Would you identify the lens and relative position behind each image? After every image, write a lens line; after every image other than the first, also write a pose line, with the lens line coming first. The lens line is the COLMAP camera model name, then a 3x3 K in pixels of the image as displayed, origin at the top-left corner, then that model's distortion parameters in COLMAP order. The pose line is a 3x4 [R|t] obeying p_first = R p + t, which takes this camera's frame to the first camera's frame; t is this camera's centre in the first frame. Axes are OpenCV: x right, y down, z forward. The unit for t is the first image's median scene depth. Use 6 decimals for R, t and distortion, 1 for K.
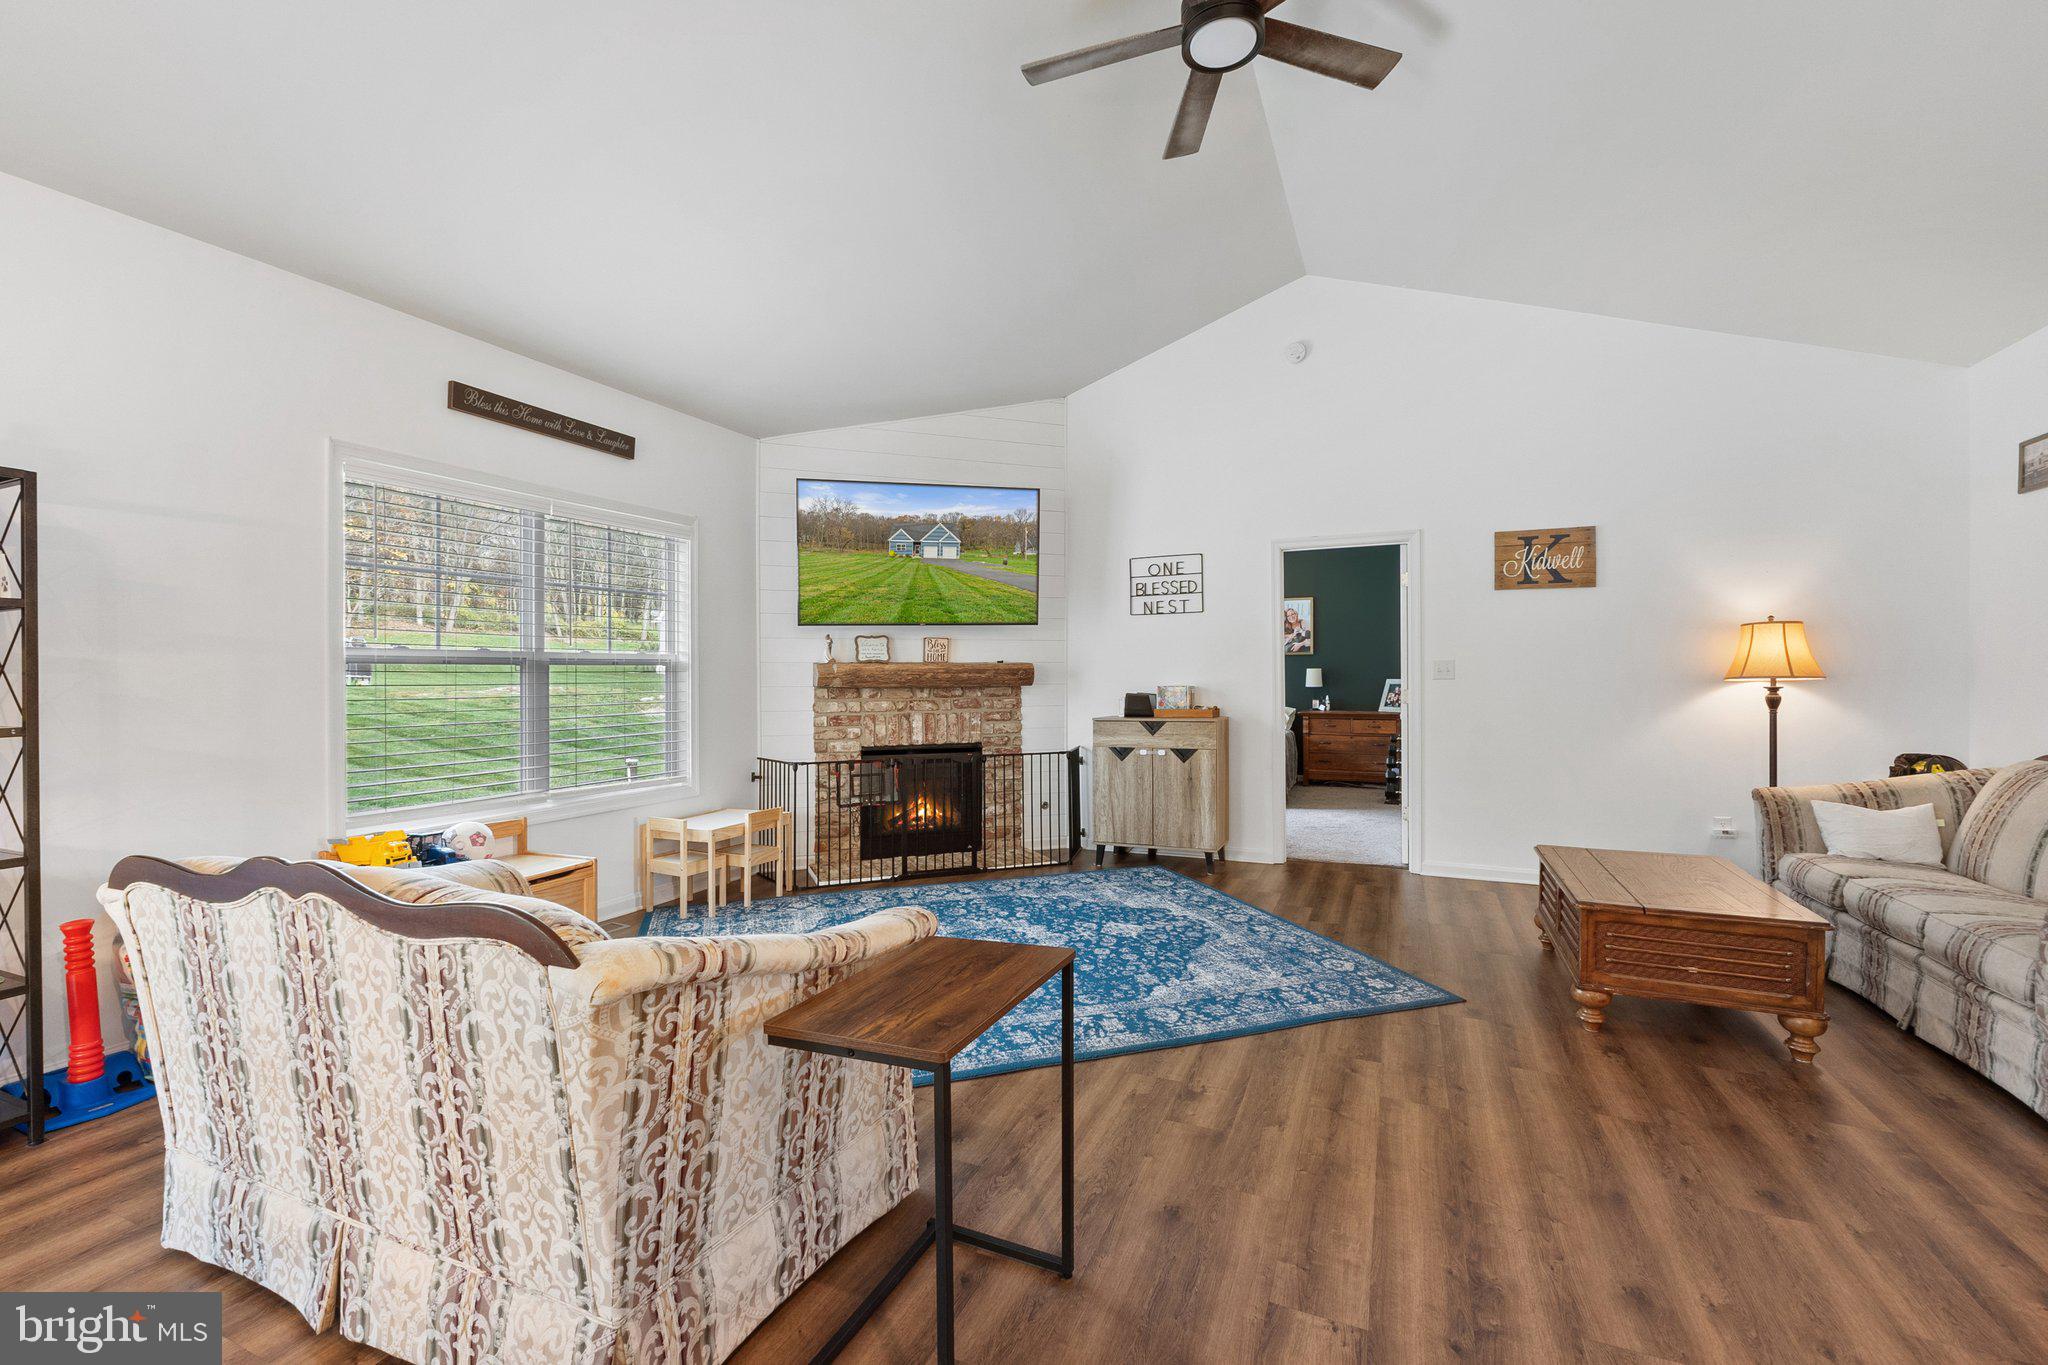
lens RADIAL K [[871.6, 0, 1014.1], [0, 871.6, 693.6], [0, 0, 1]] dist [-0.011686, 0.001004]
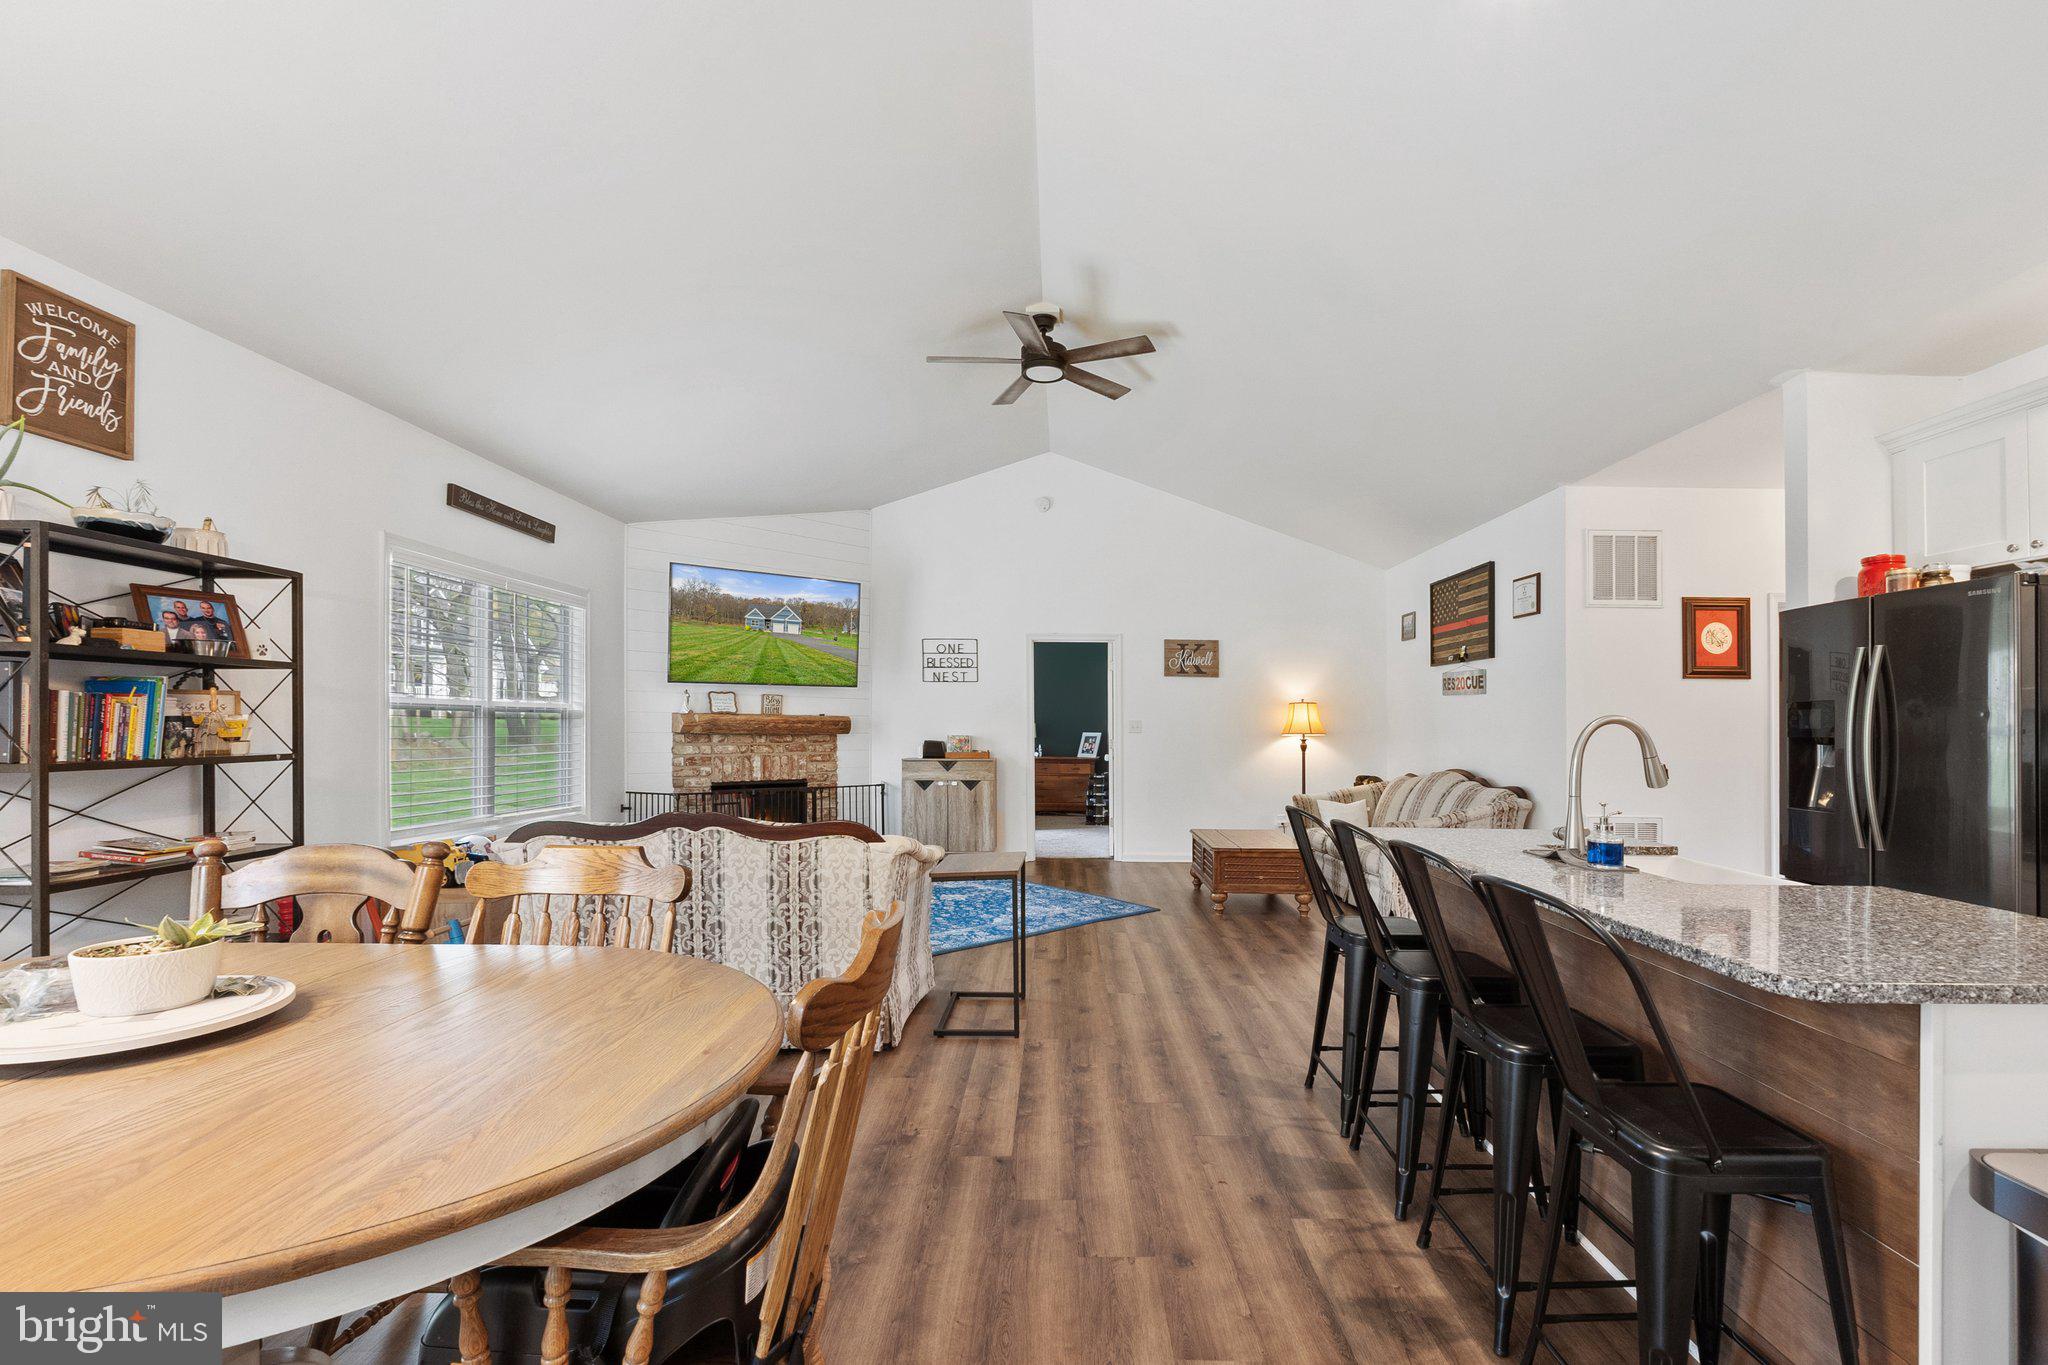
lens RADIAL K [[871.6, 0, 1088.6], [0, 871.6, 720.7], [0, 0, 1]] dist [-0.011686, 0.001004]
pose [[0.901262, 0.017145, 0.432936, -0.266355], [-0.004756, 0.999548, -0.029683, 0.009316], [-0.433249, 0.024693, 0.900936, -0.382199]]
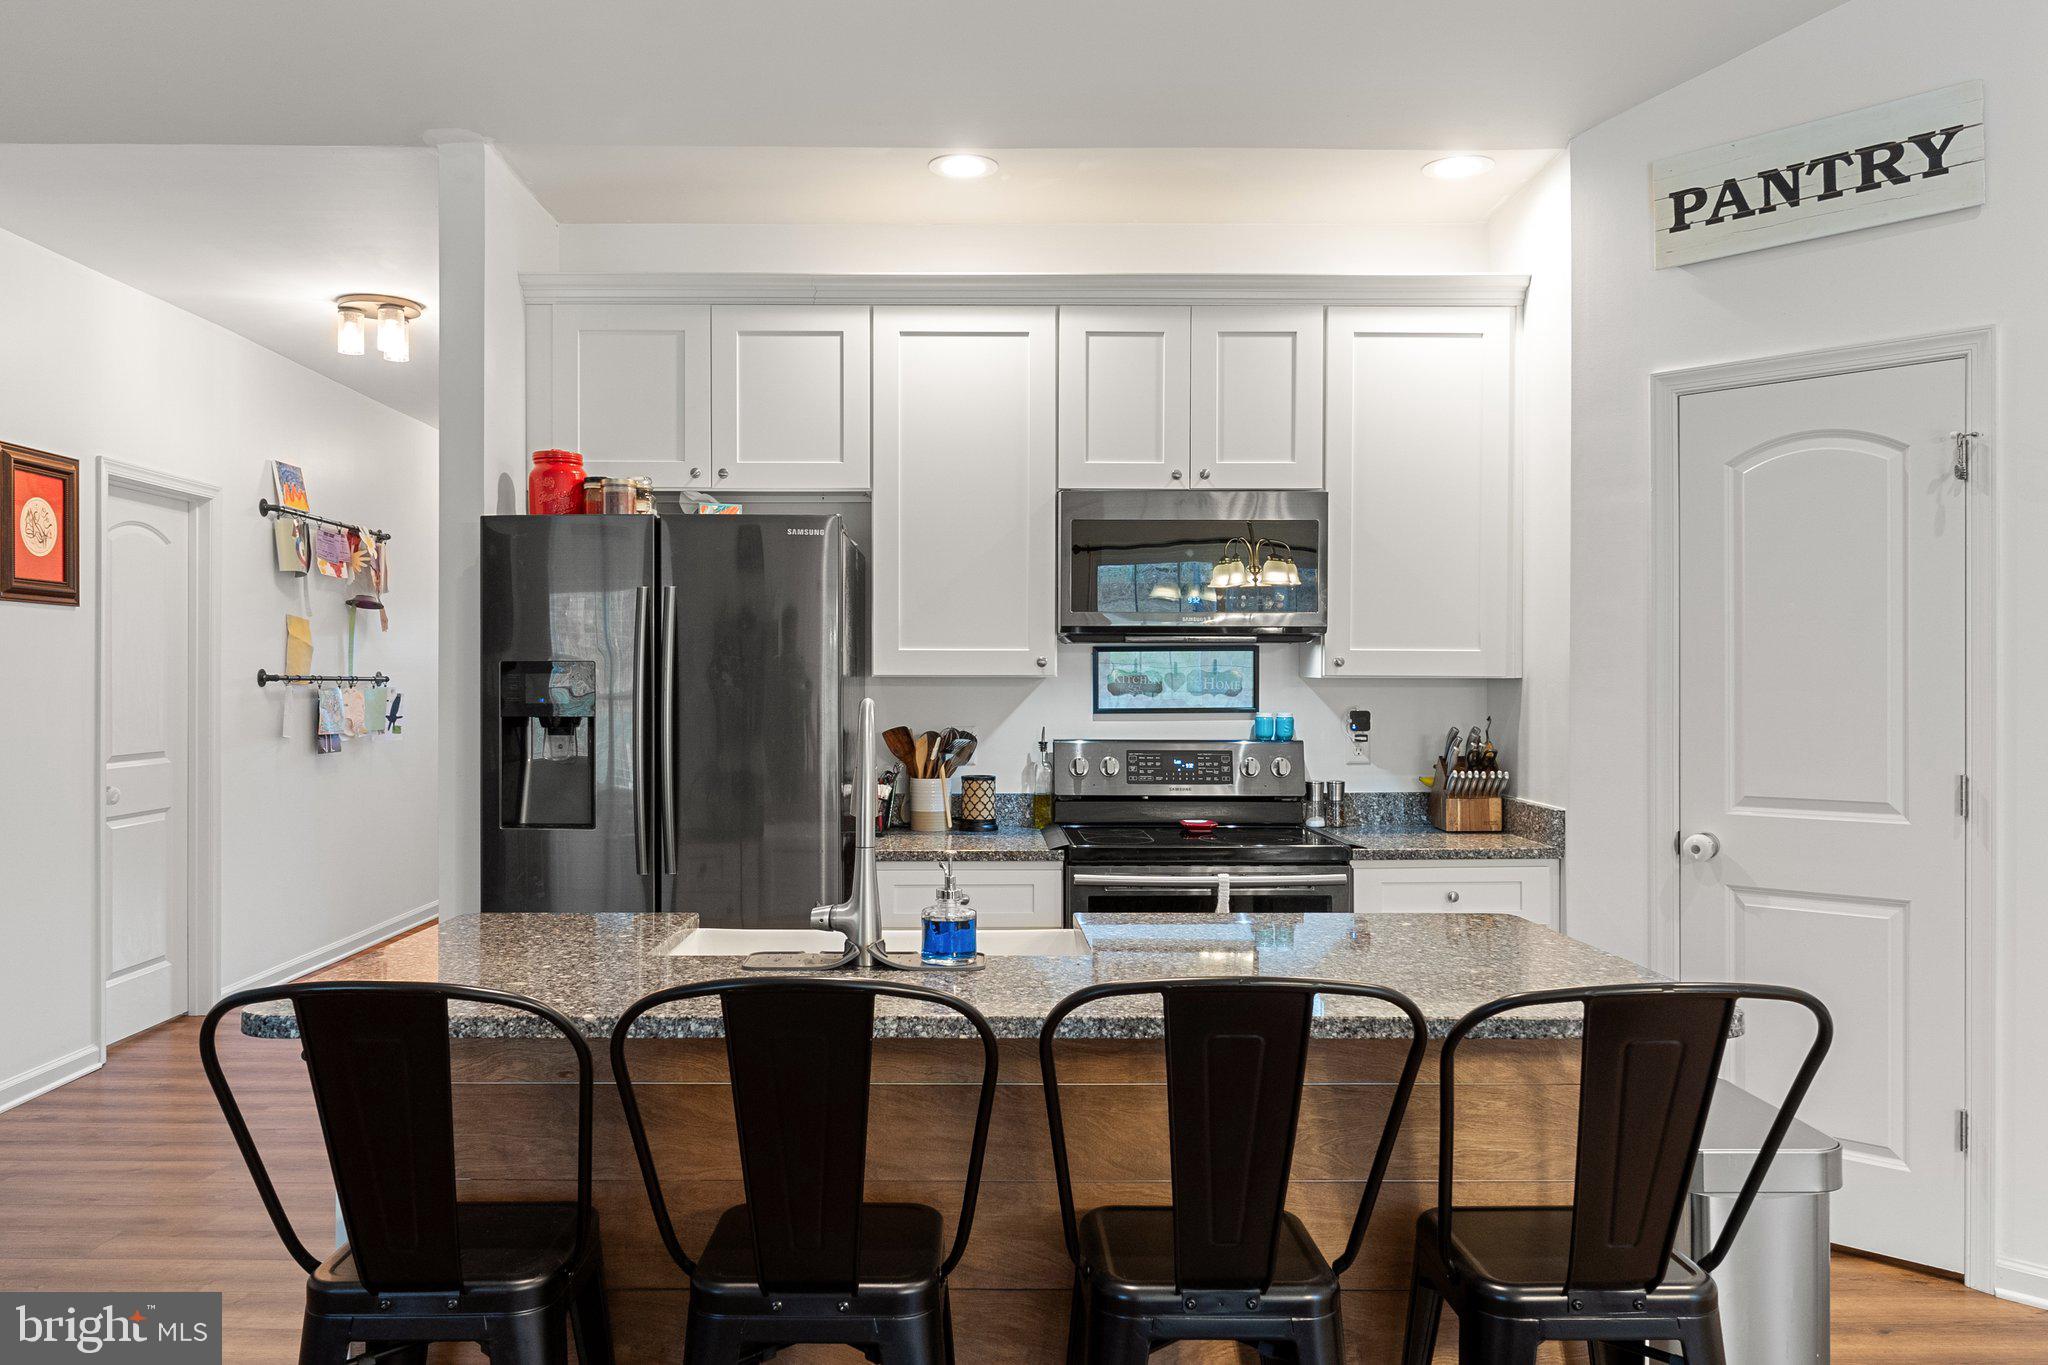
lens RADIAL K [[1475.4, 0, 980.2], [0, 1475.4, 685.2], [0, 0, 1]] dist [0.002159, -0.008499]
pose [[-0.409474, 0.006367, 0.912299, -0.246482], [0.025688, 0.999660, 0.004553, -0.012033], [-0.911960, 0.025299, -0.409499, 0.082661]]
